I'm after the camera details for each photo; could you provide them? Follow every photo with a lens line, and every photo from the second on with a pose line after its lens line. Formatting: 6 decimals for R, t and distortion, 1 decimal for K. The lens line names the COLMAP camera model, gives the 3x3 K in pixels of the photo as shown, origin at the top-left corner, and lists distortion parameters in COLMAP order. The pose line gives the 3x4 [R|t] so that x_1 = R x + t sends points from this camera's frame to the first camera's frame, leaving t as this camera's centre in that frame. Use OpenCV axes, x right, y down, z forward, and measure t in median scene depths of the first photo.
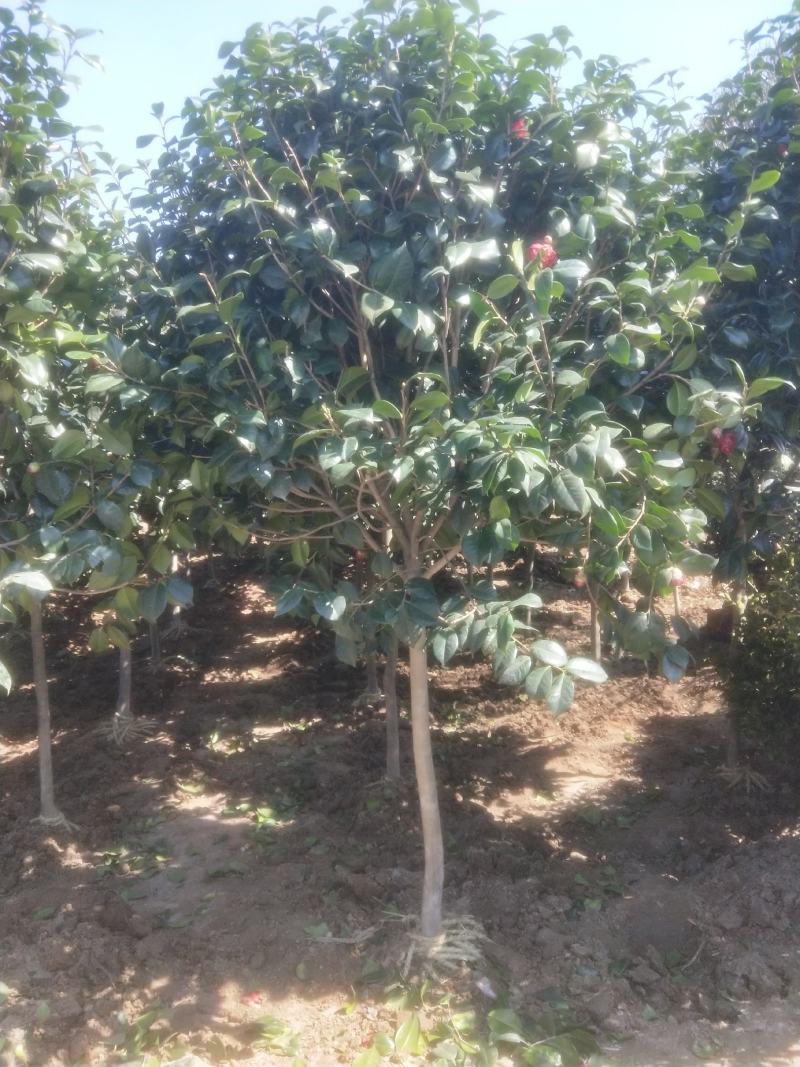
lens RADIAL K [[814.2, 0, 439.2], [0, 814.2, 532.8], [0, 0, 1]] dist [-0.061795, 0.002760]
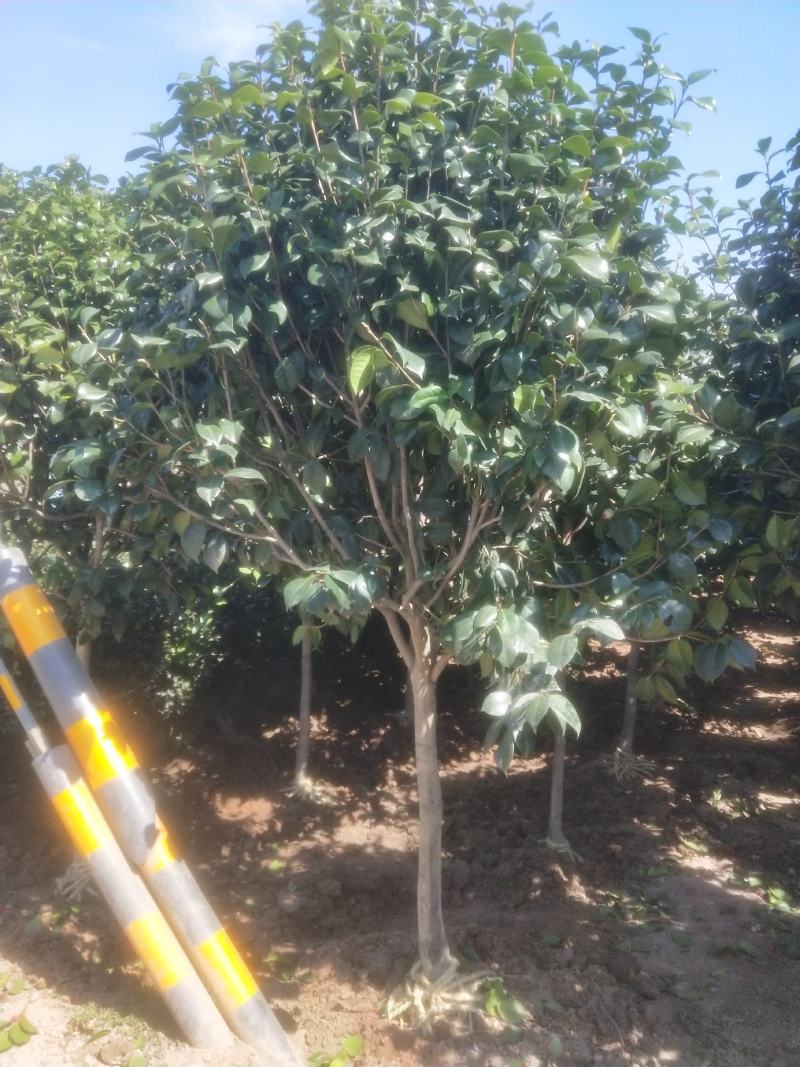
lens RADIAL K [[814.2, 0, 439.2], [0, 814.2, 532.8], [0, 0, 1]] dist [-0.061795, 0.002760]
pose [[0.853974, 0.073302, -0.515126, -0.111549], [-0.088293, 0.996084, -0.004630, -0.023654], [0.512769, 0.049436, 0.857102, 0.009038]]
